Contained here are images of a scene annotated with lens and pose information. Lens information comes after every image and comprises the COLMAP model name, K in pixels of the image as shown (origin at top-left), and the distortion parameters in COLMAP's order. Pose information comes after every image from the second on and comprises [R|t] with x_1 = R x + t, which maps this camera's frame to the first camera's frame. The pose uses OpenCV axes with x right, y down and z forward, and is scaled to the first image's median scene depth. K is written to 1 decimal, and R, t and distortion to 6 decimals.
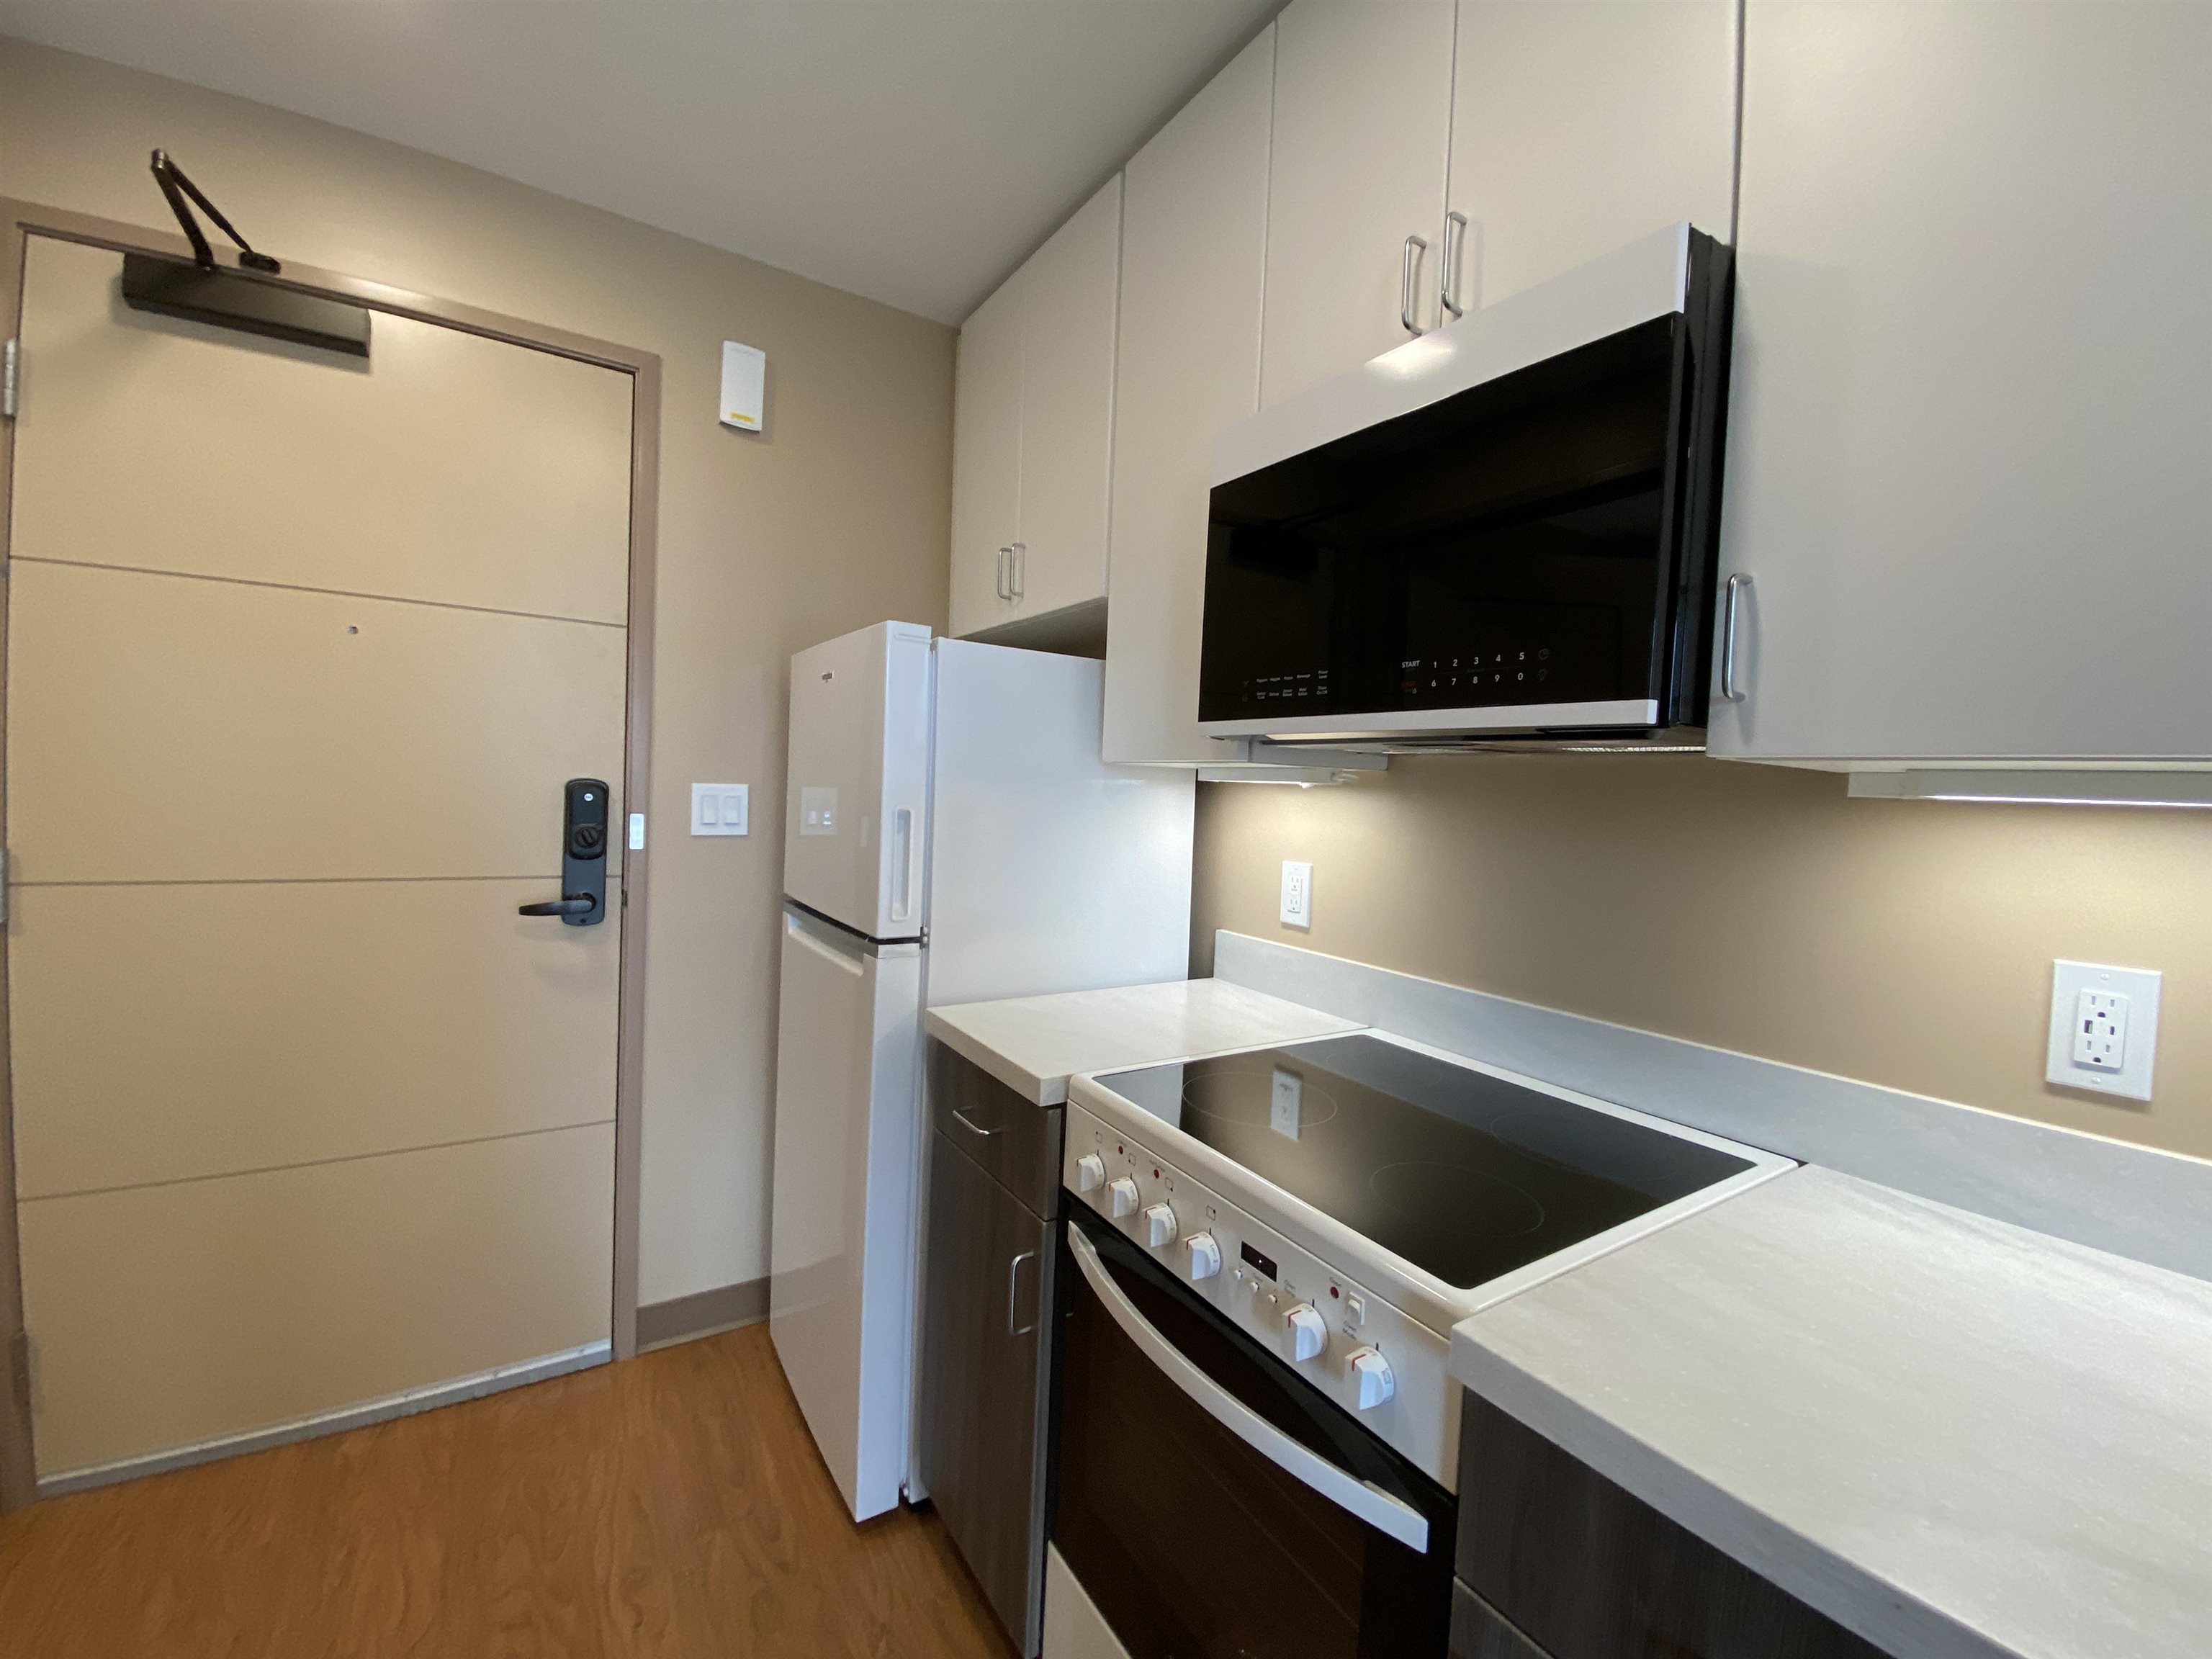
lens RADIAL K [[884.6, 0, 1104.3], [0, 884.6, 817.9], [0, 0, 1]] dist [0.019591, -0.015965]
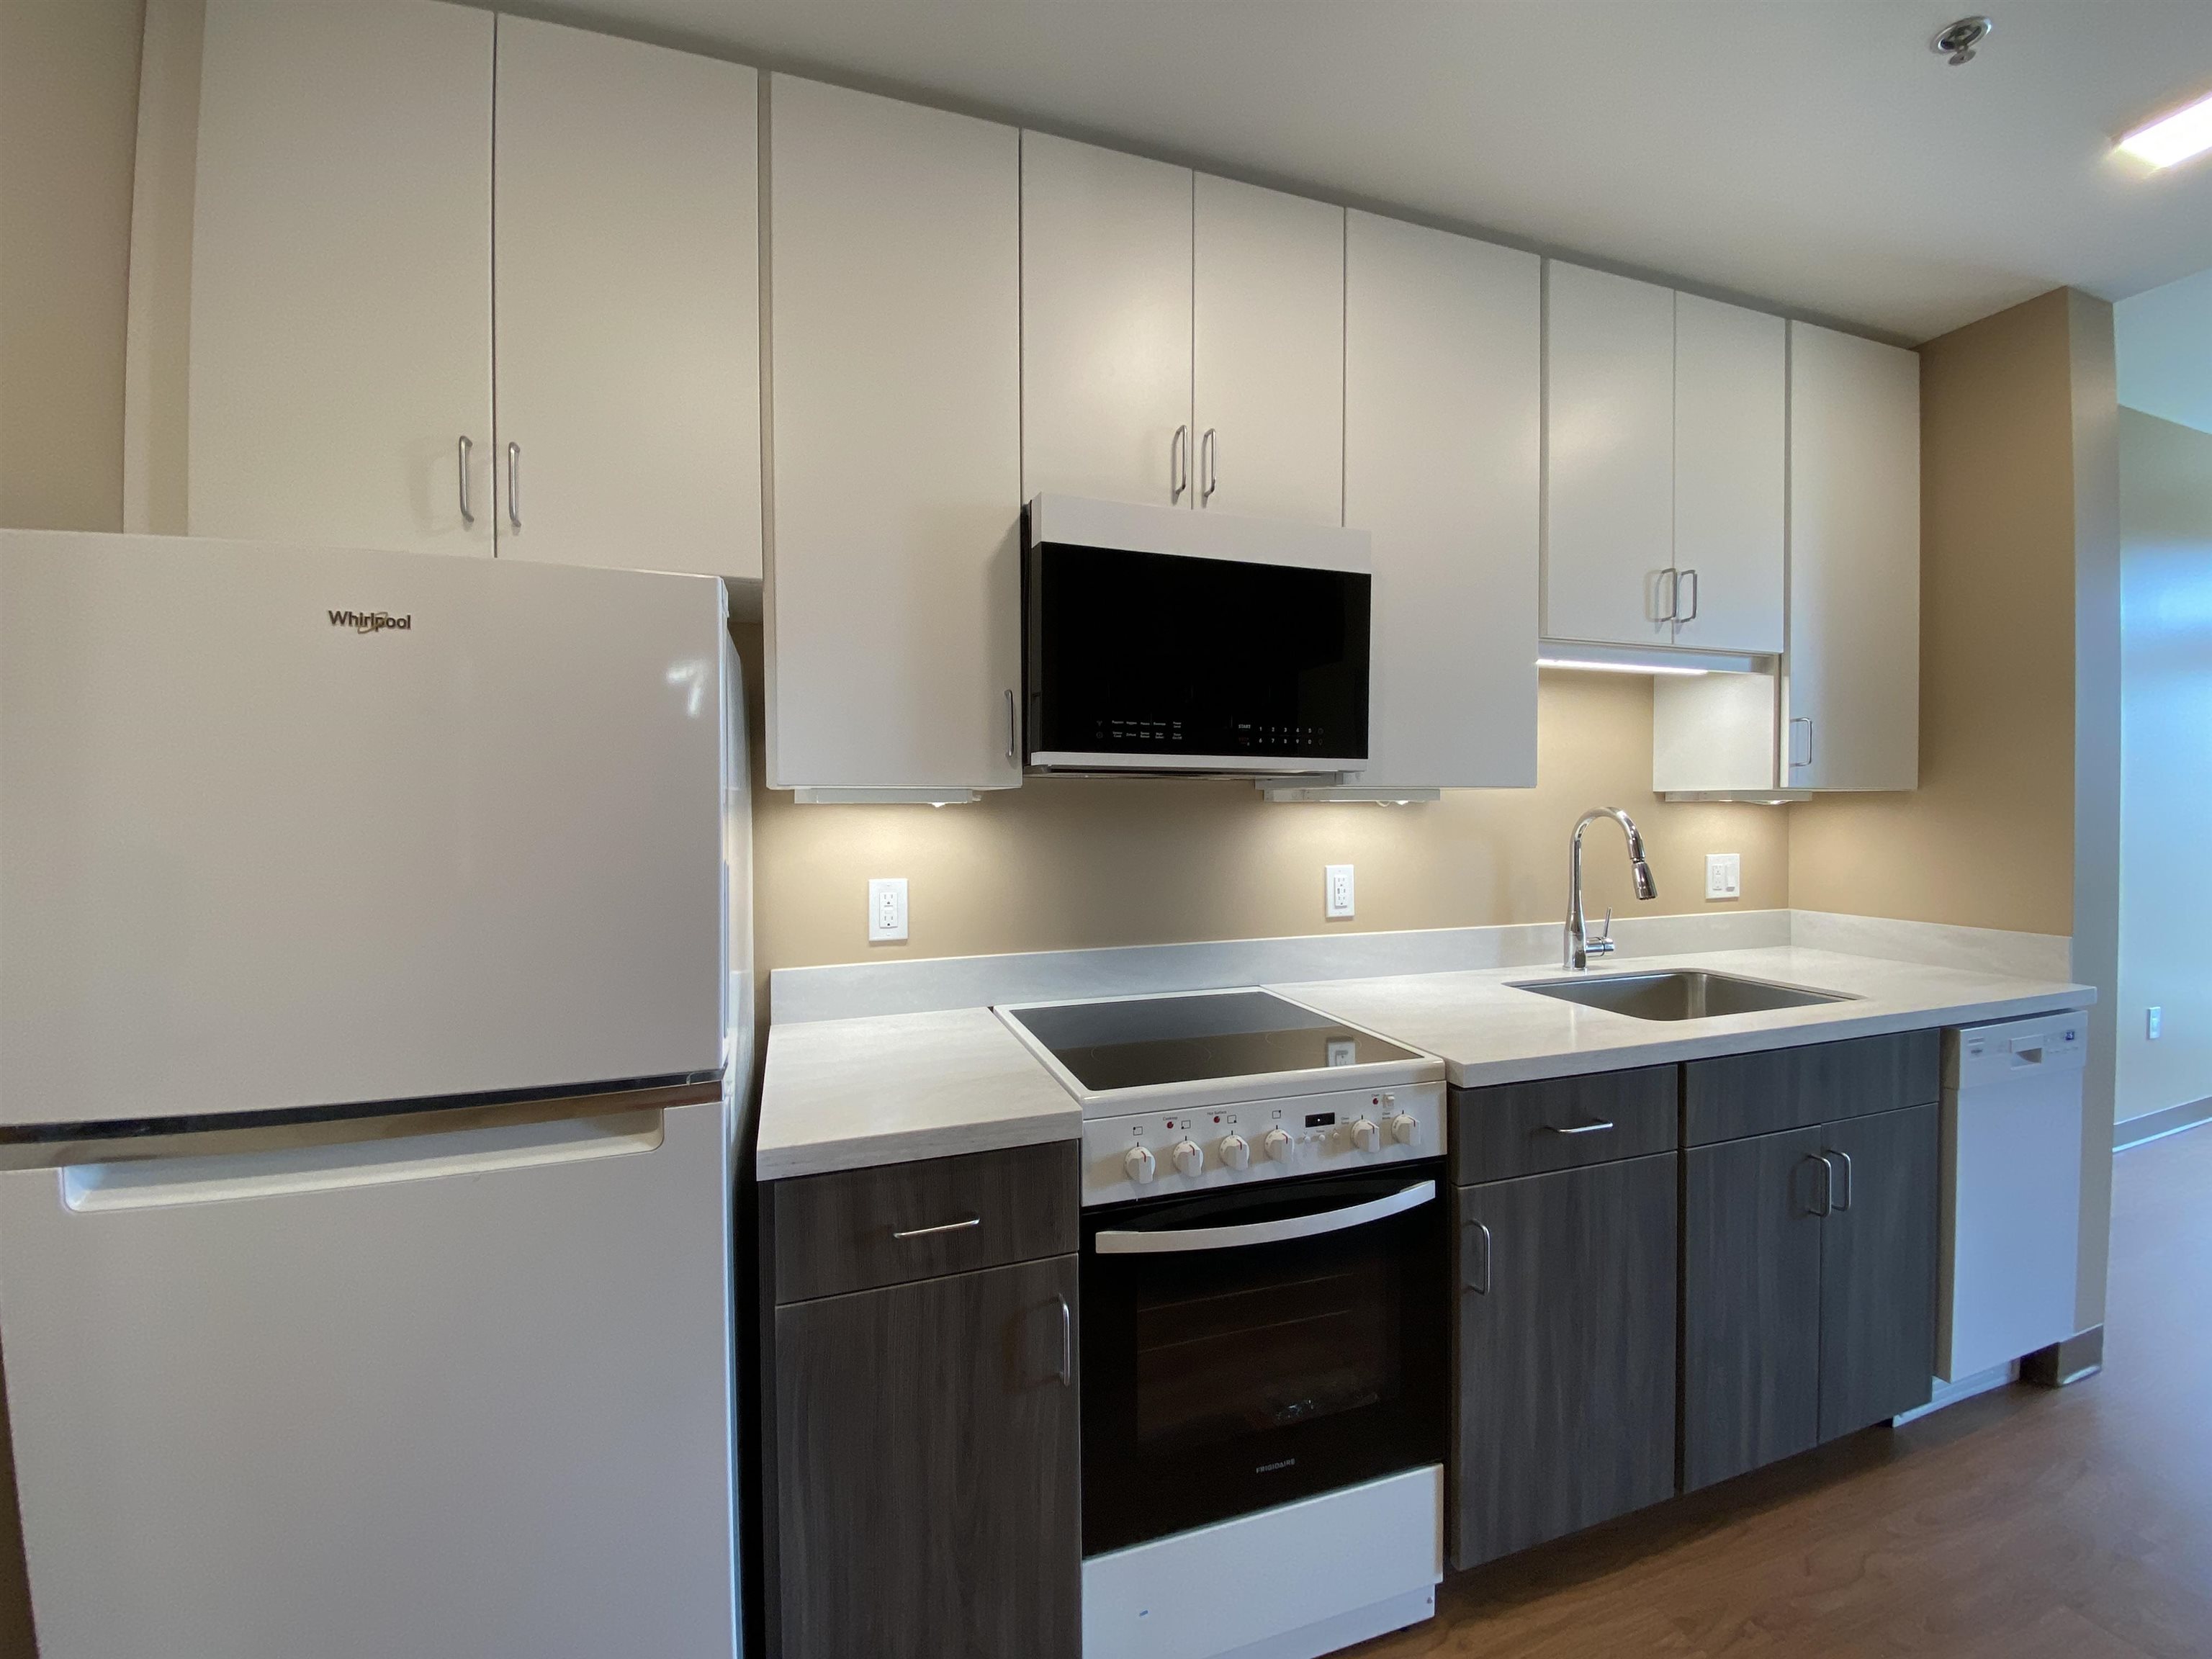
lens RADIAL K [[897.2, 0, 1104.0], [0, 897.2, 821.1], [0, 0, 1]] dist [0.023054, -0.020805]
pose [[0.244519, -0.059200, 0.967836, -0.911215], [0.047102, 0.997681, 0.049125, -0.070855], [-0.968500, 0.033575, 0.246741, 0.629399]]
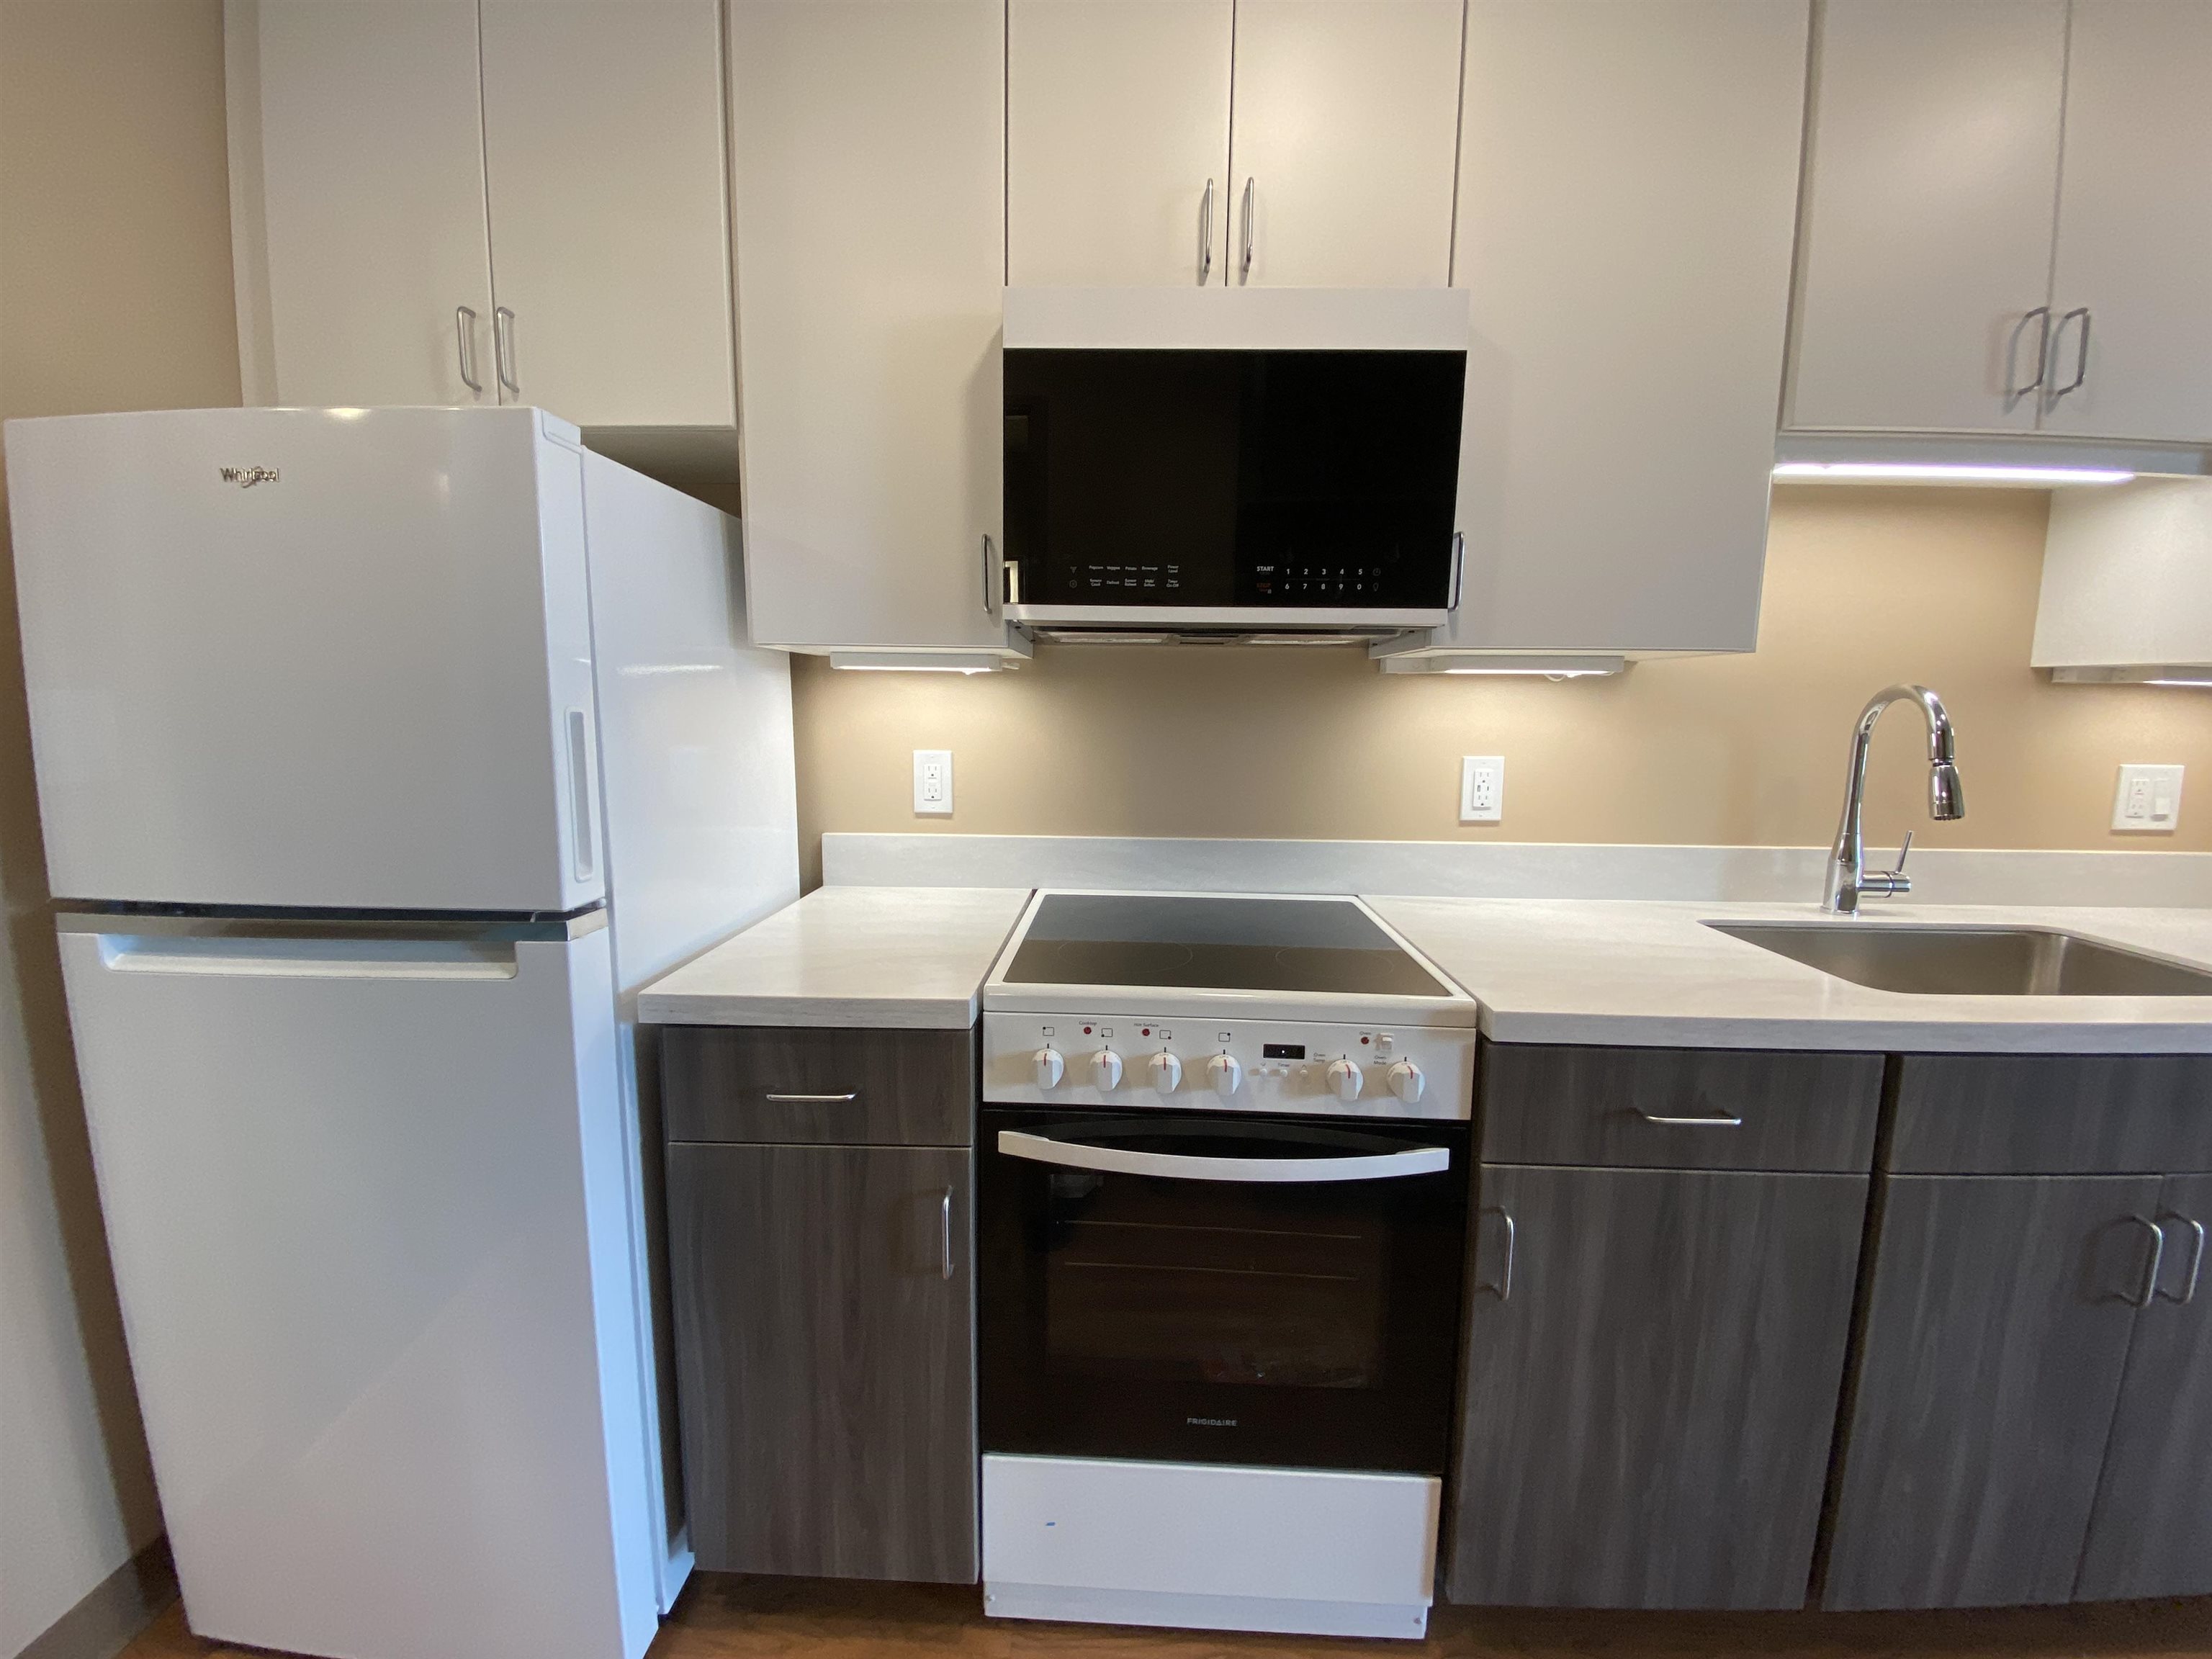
lens RADIAL K [[897.2, 0, 1104.0], [0, 897.2, 821.1], [0, 0, 1]] dist [0.023054, -0.020805]
pose [[0.575960, -0.142849, 0.804900, -0.624574], [0.041402, 0.988448, 0.145798, -0.012591], [-0.816428, -0.050649, 0.575221, 0.323958]]
